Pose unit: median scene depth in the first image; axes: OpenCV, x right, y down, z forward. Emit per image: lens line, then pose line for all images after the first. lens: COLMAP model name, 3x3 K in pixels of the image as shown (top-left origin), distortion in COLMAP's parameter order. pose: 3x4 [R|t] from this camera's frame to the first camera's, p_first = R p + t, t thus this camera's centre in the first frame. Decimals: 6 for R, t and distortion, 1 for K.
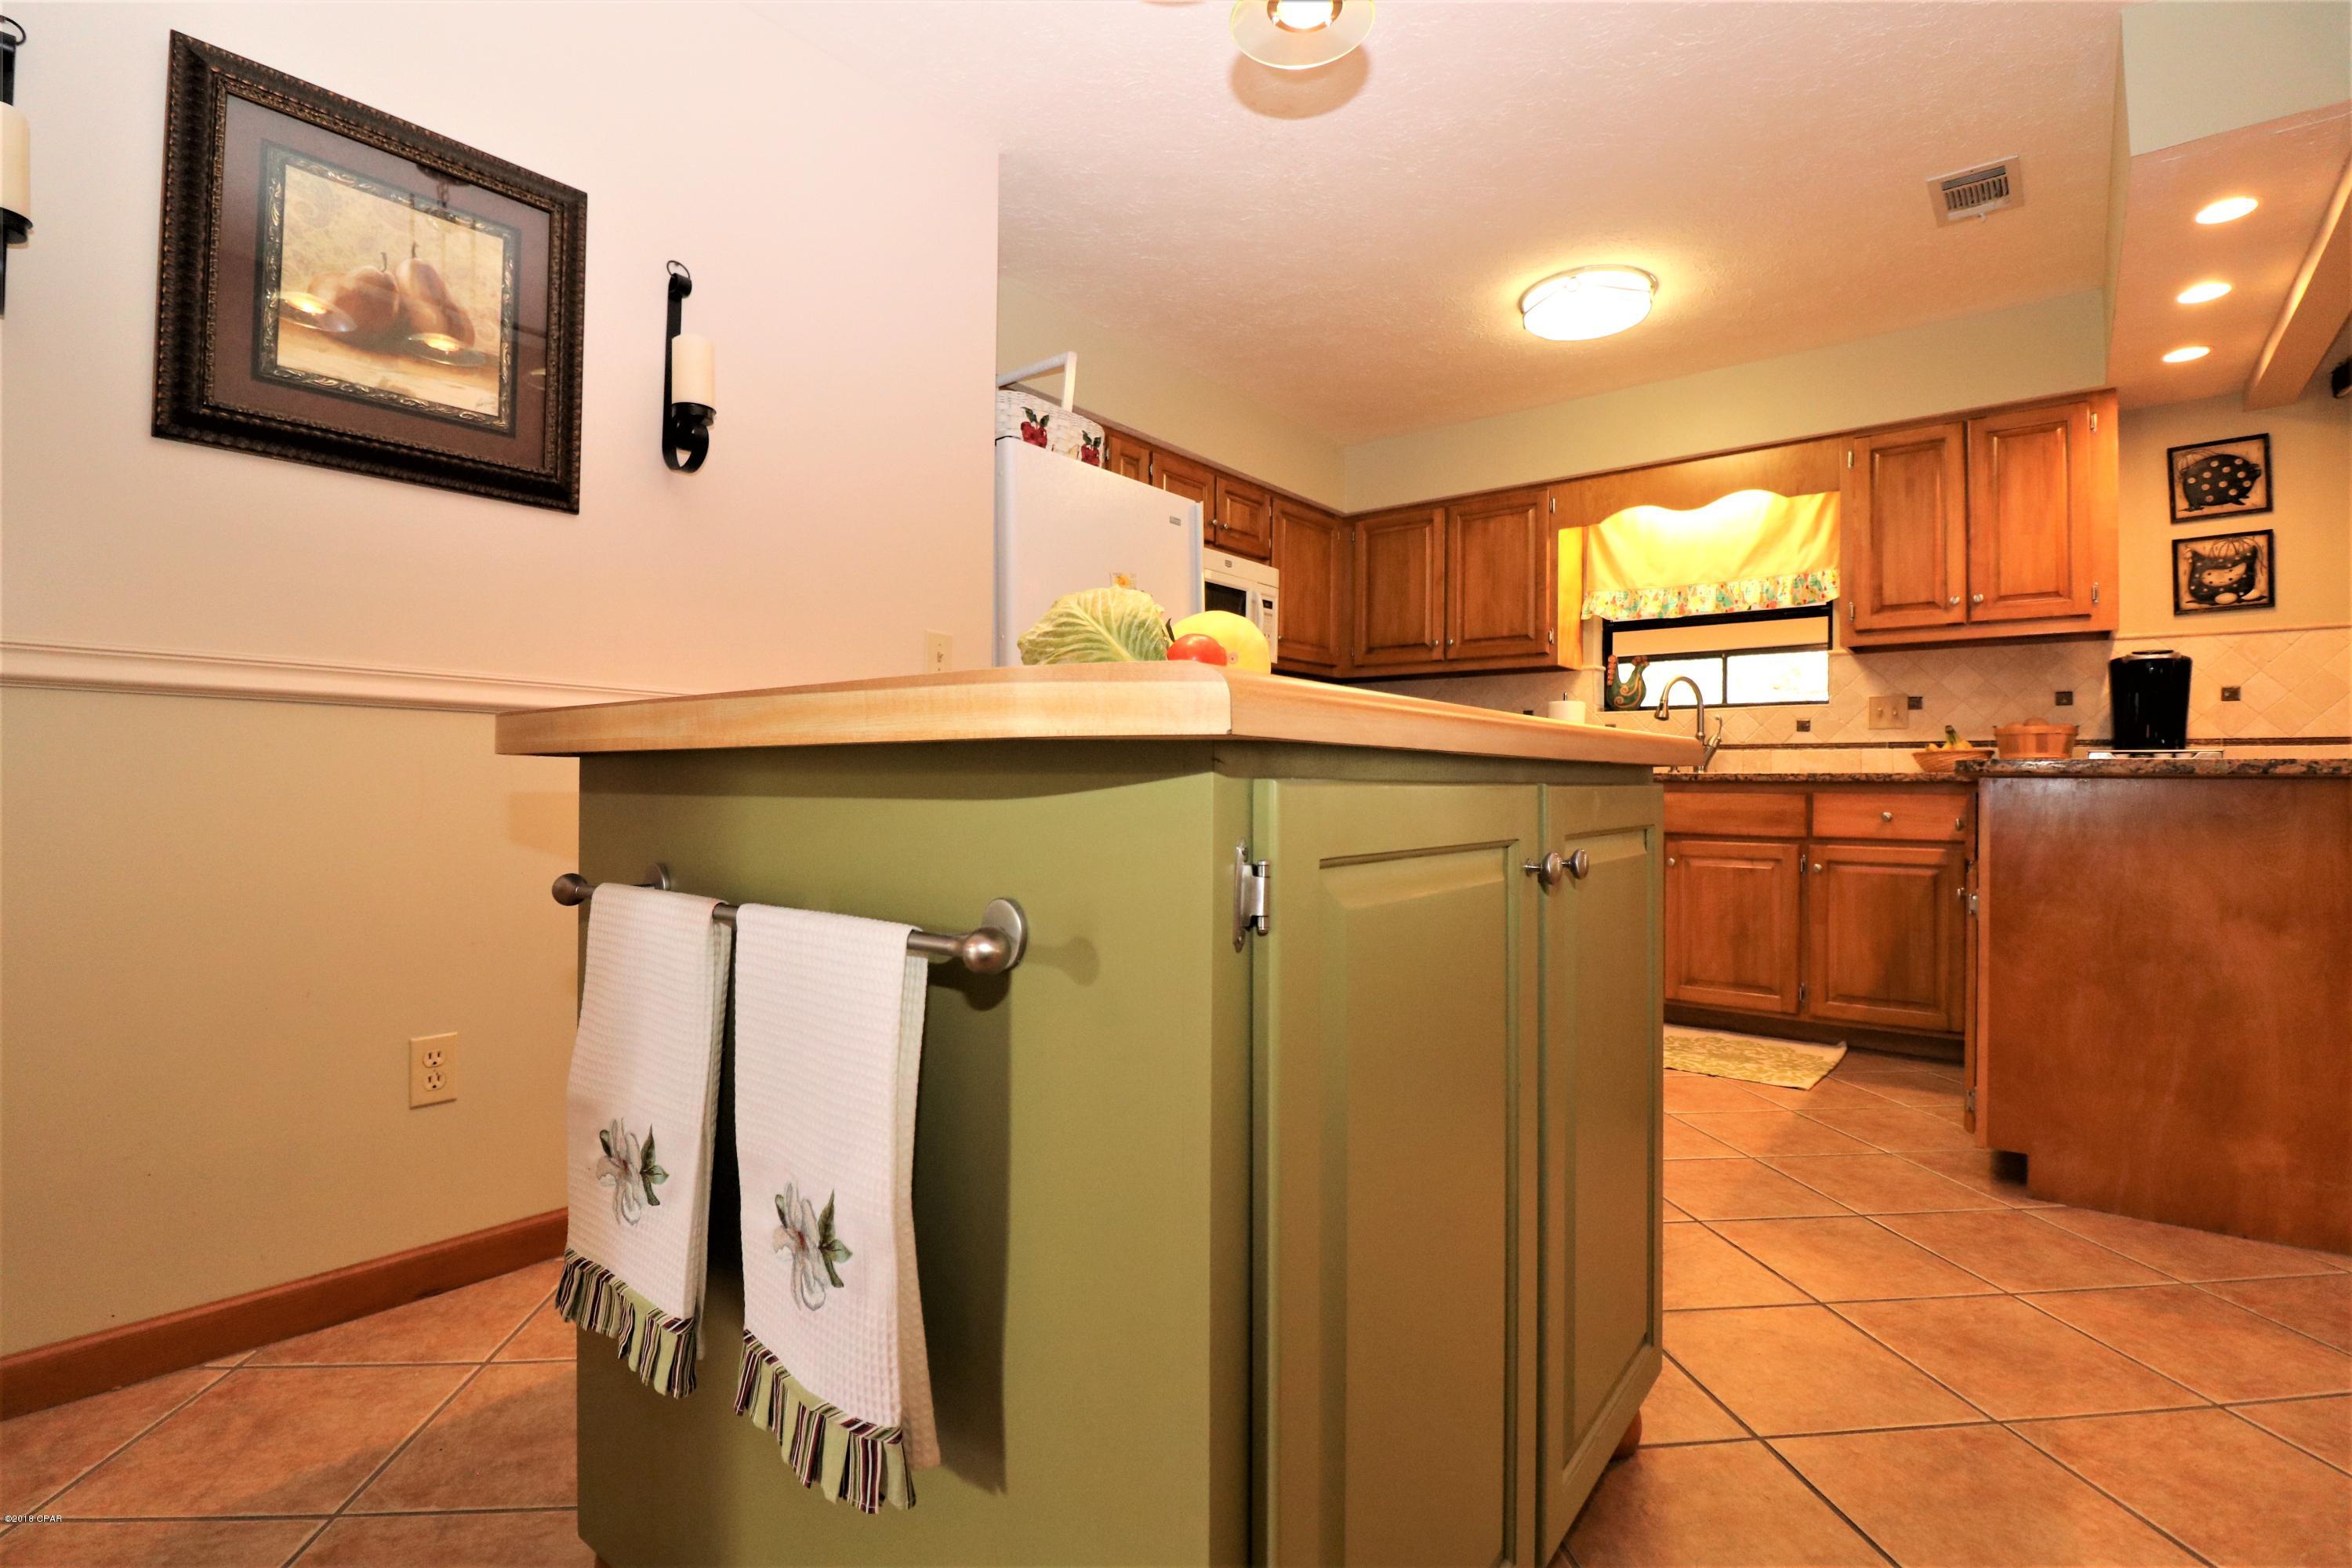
lens RADIAL K [[1091.9, 0, 1161.1], [0, 1091.9, 777.3], [0, 0, 1]] dist [-0.000119, -0.014103]
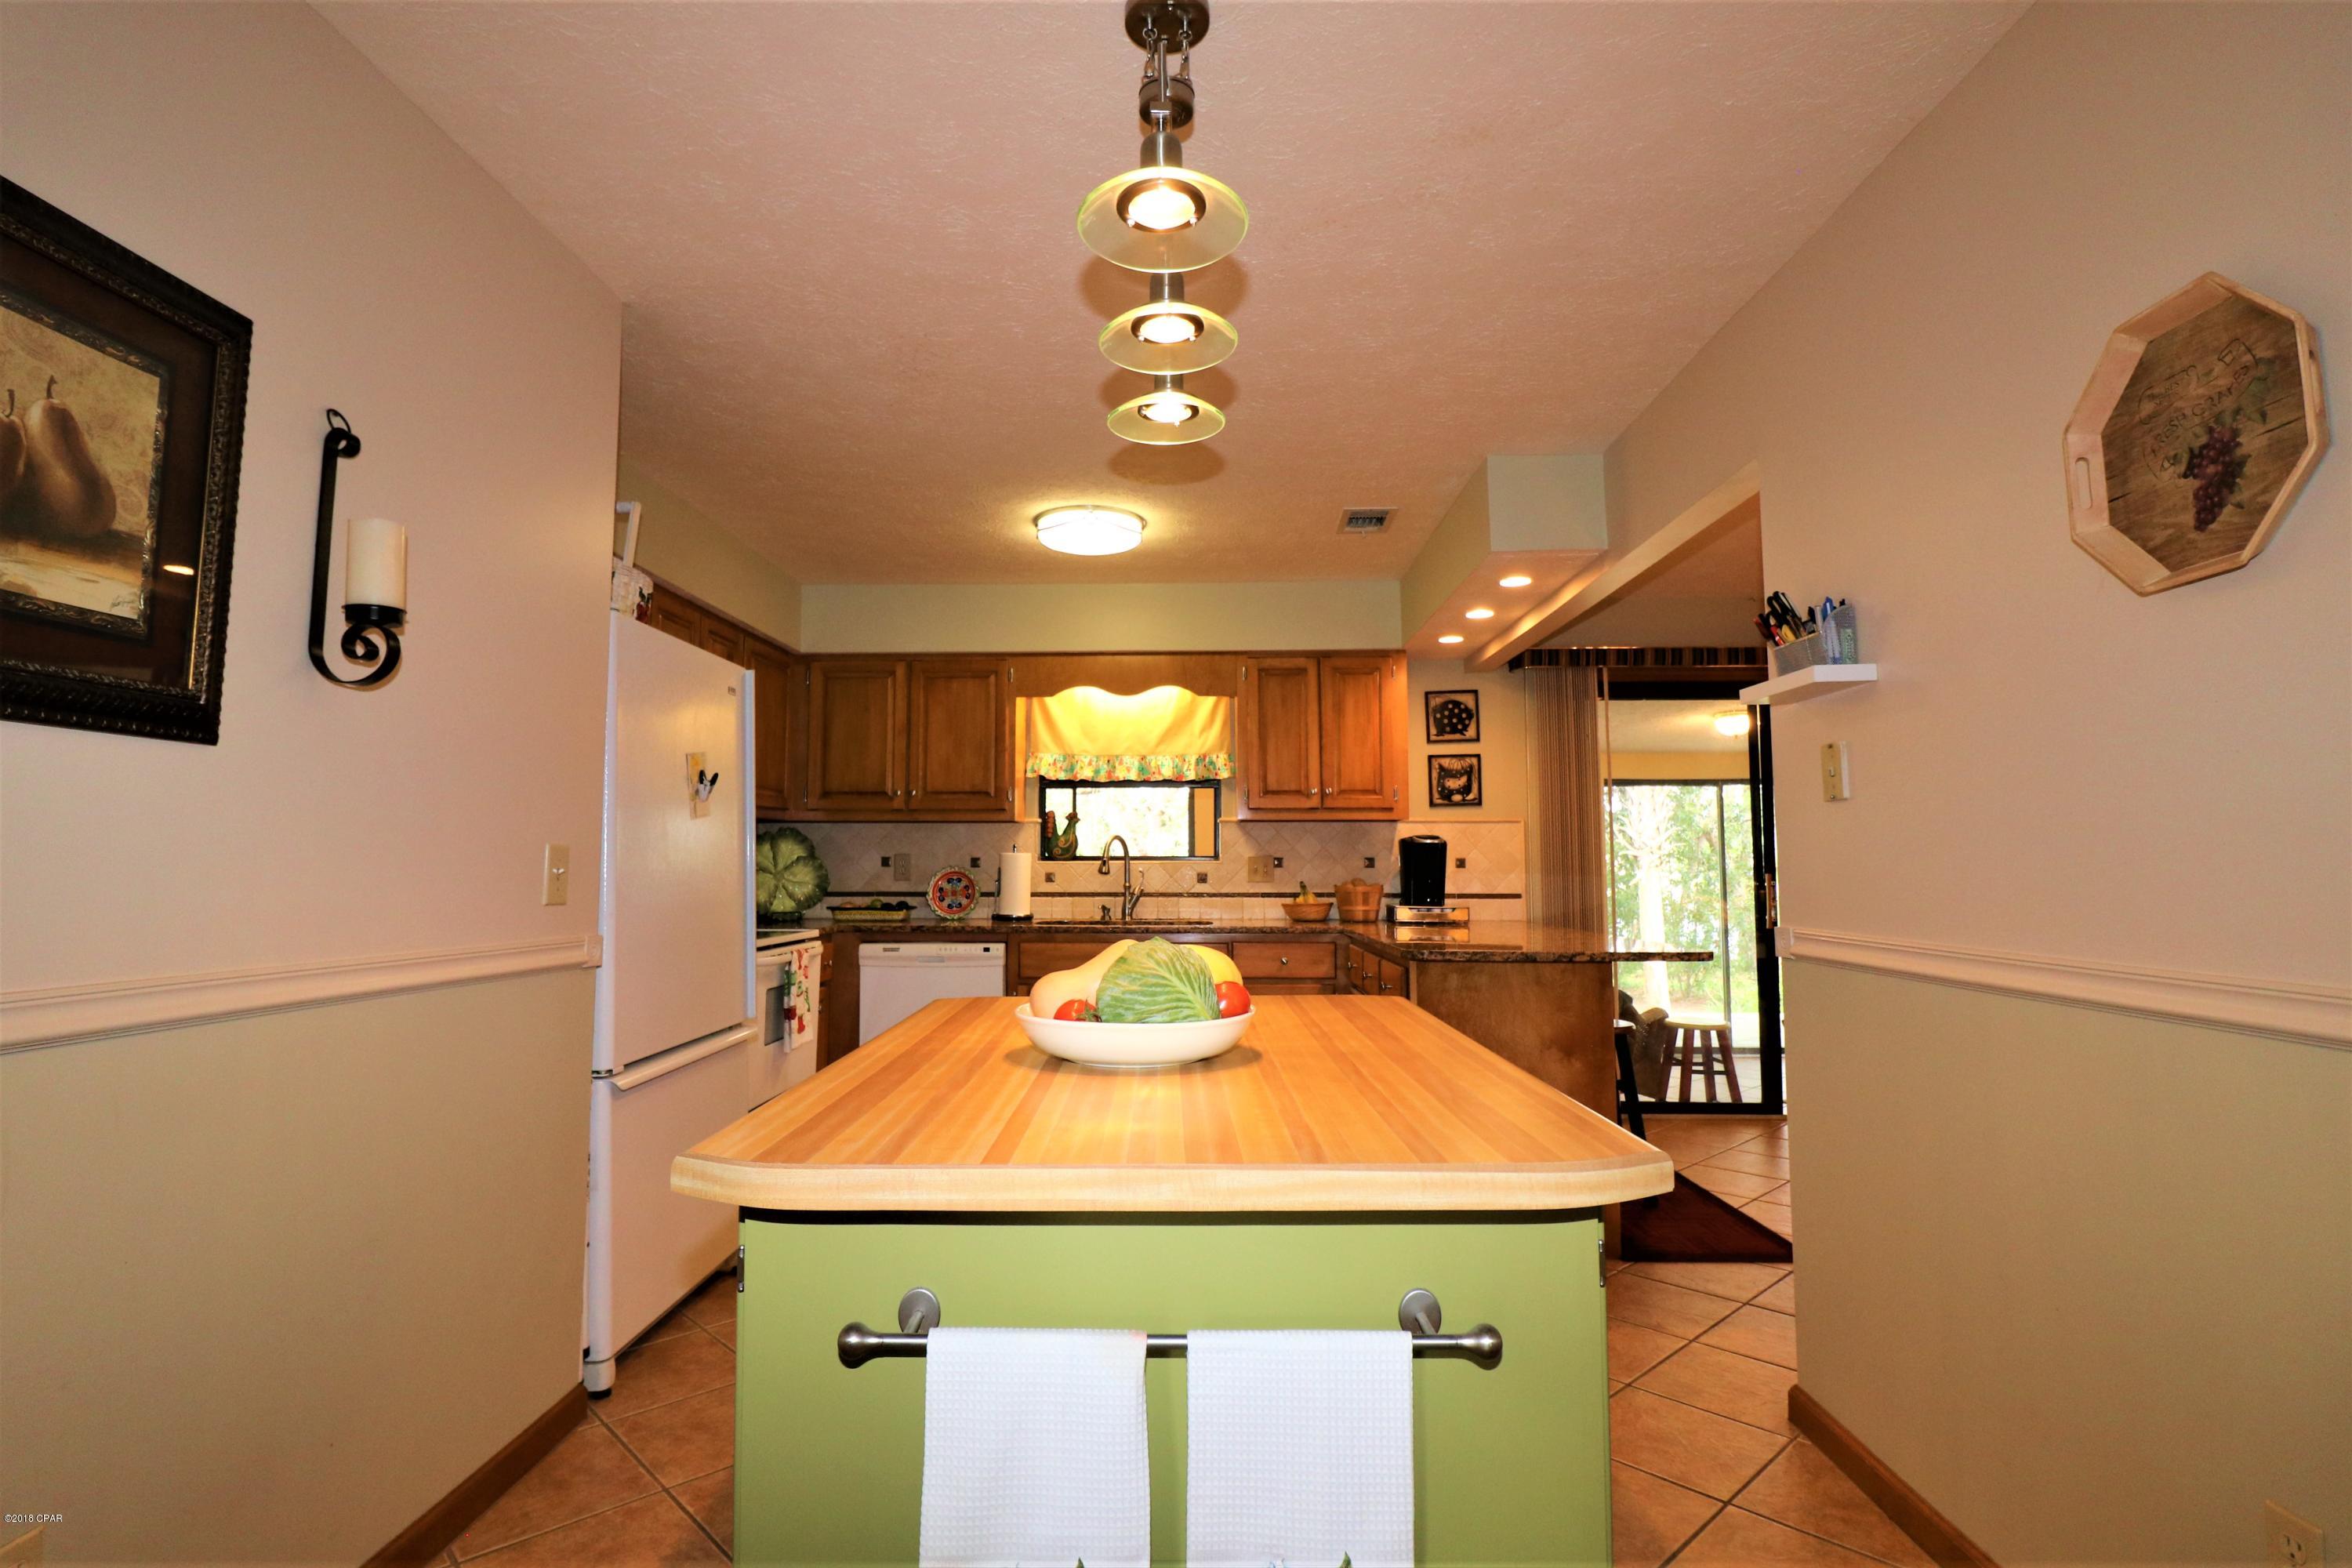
lens RADIAL K [[1144.3, 0, 1161.6], [0, 1144.3, 774.9], [0, 0, 1]] dist [-0.001356, -0.000430]
pose [[0.794060, 0.037271, 0.606696, -0.270783], [0.003381, 0.997832, -0.065725, -0.092222], [-0.607830, 0.054240, 0.792212, 0.003792]]
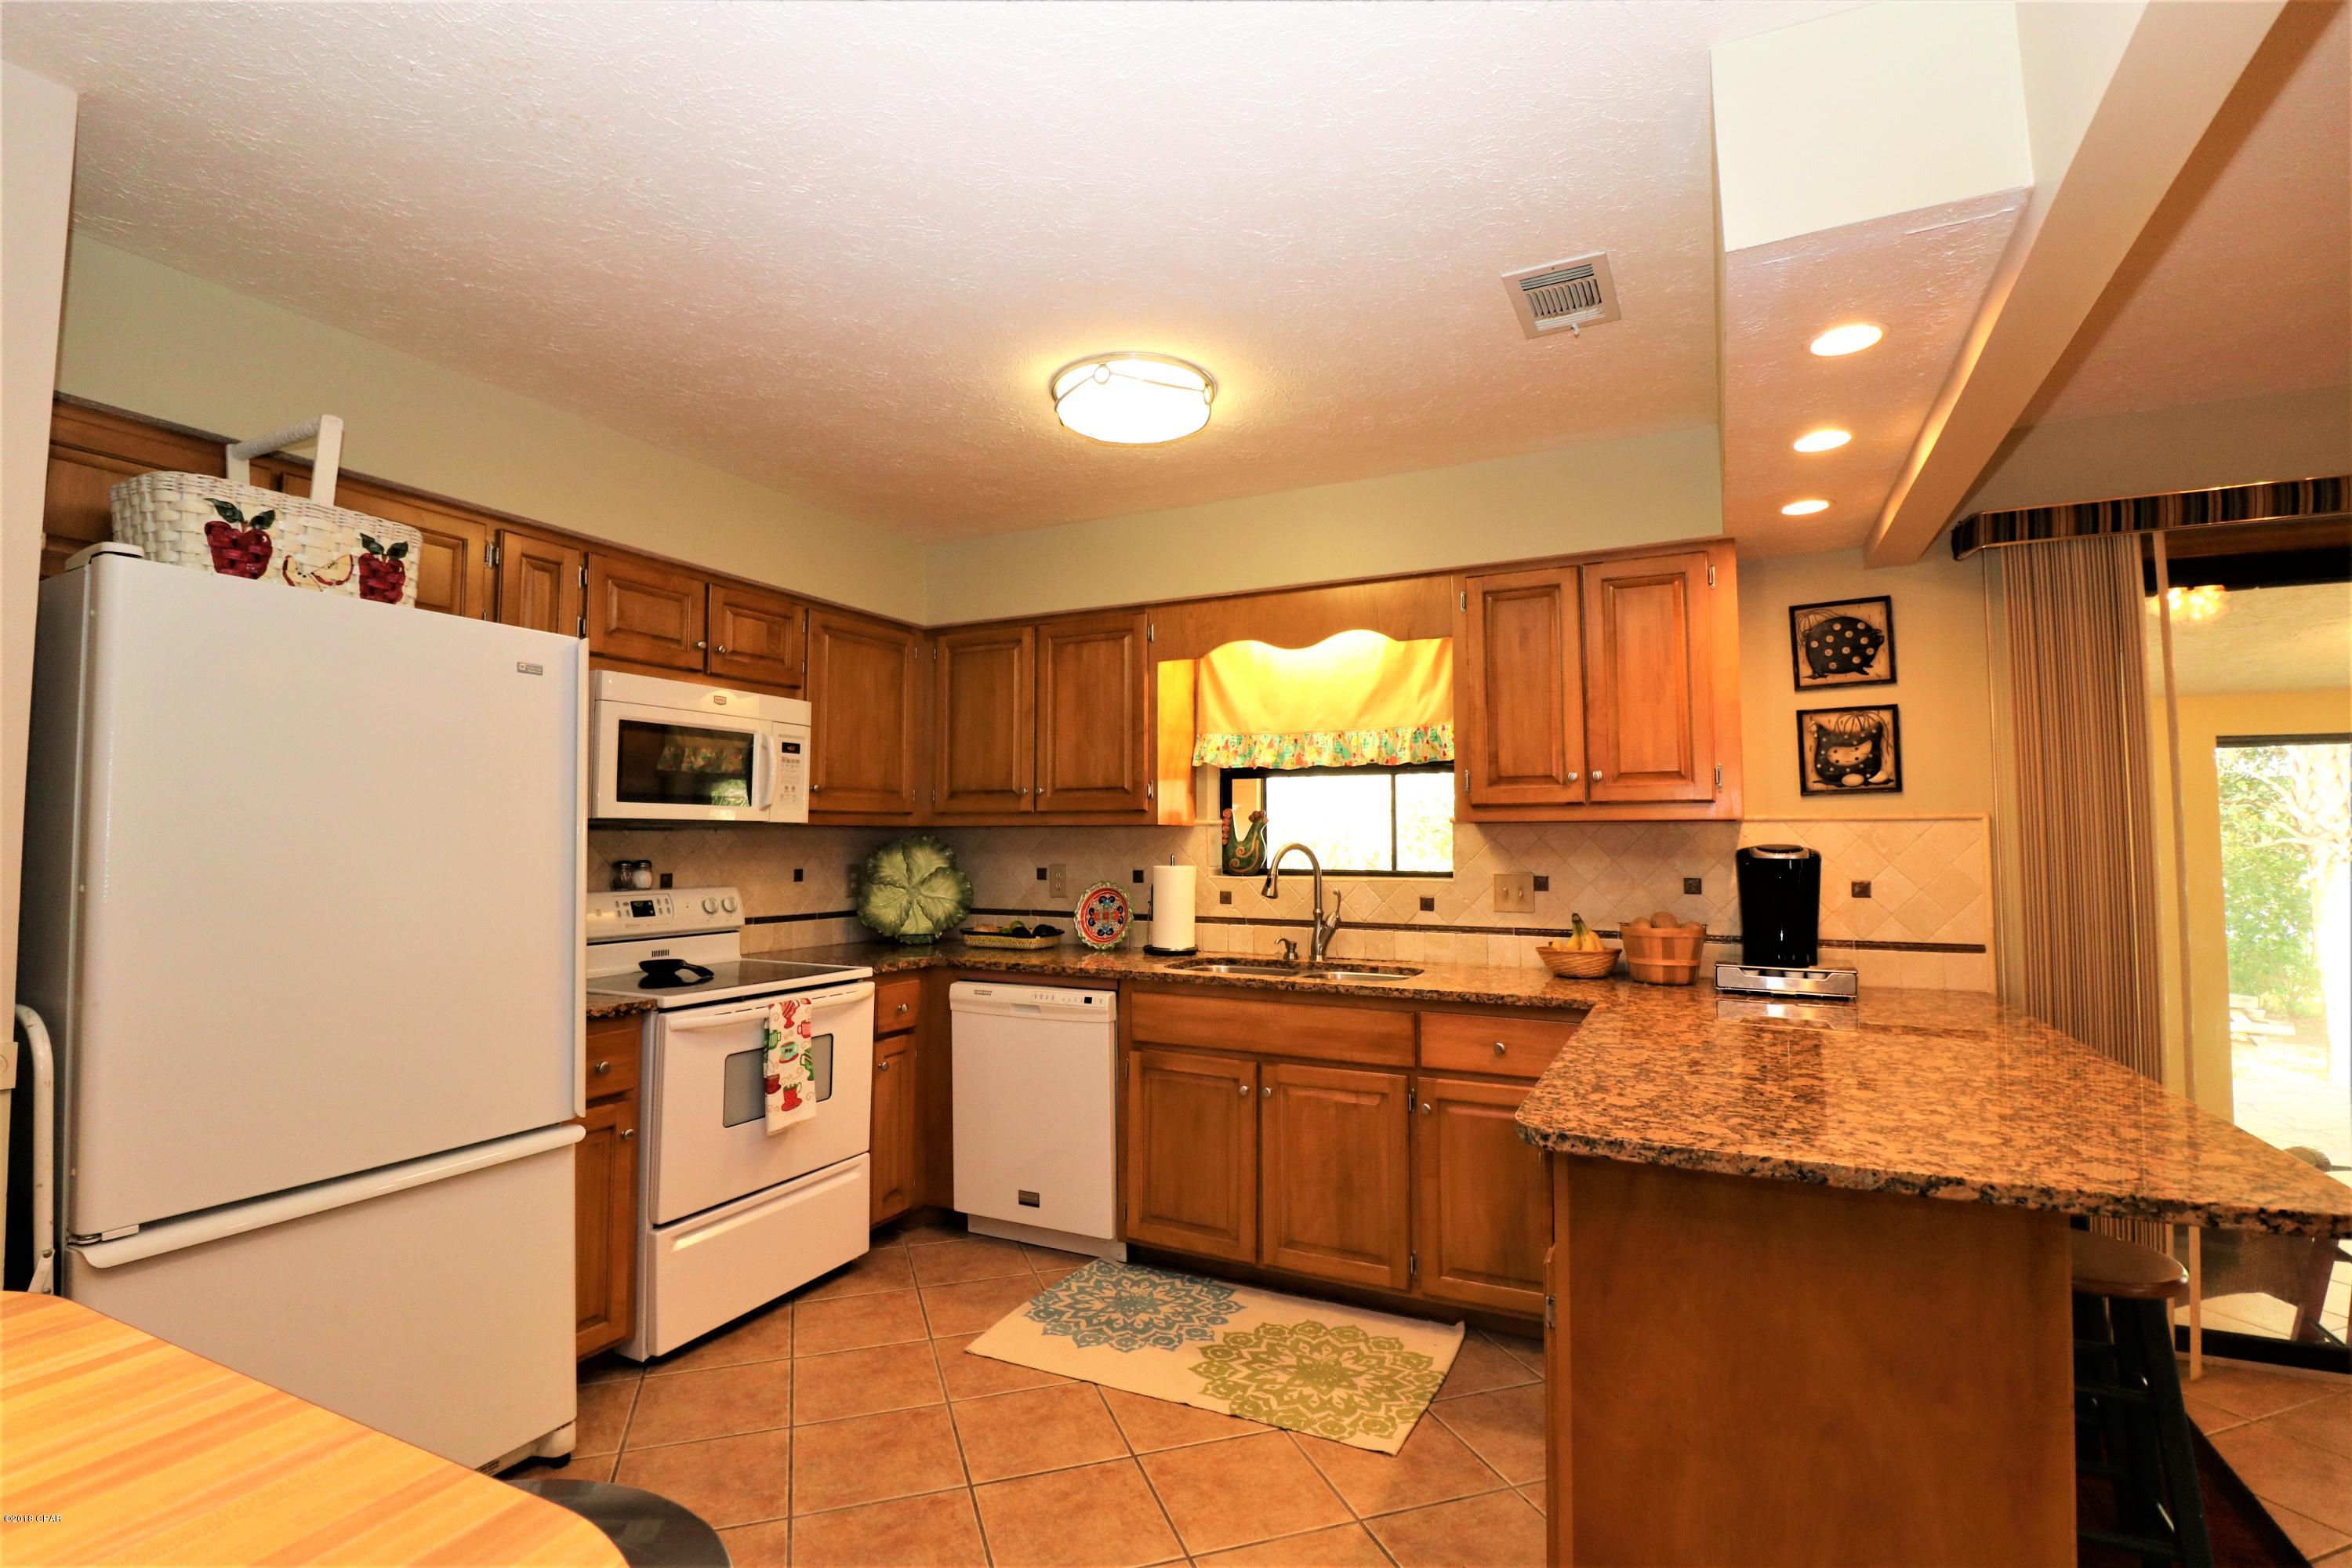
lens RADIAL K [[1091.9, 0, 1161.1], [0, 1091.9, 777.3], [0, 0, 1]] dist [-0.000119, -0.014103]
pose [[0.976995, 0.003209, 0.213237, 0.238744], [0.007519, 0.998747, -0.049479, -0.123484], [-0.213128, 0.049944, 0.975747, 0.242852]]
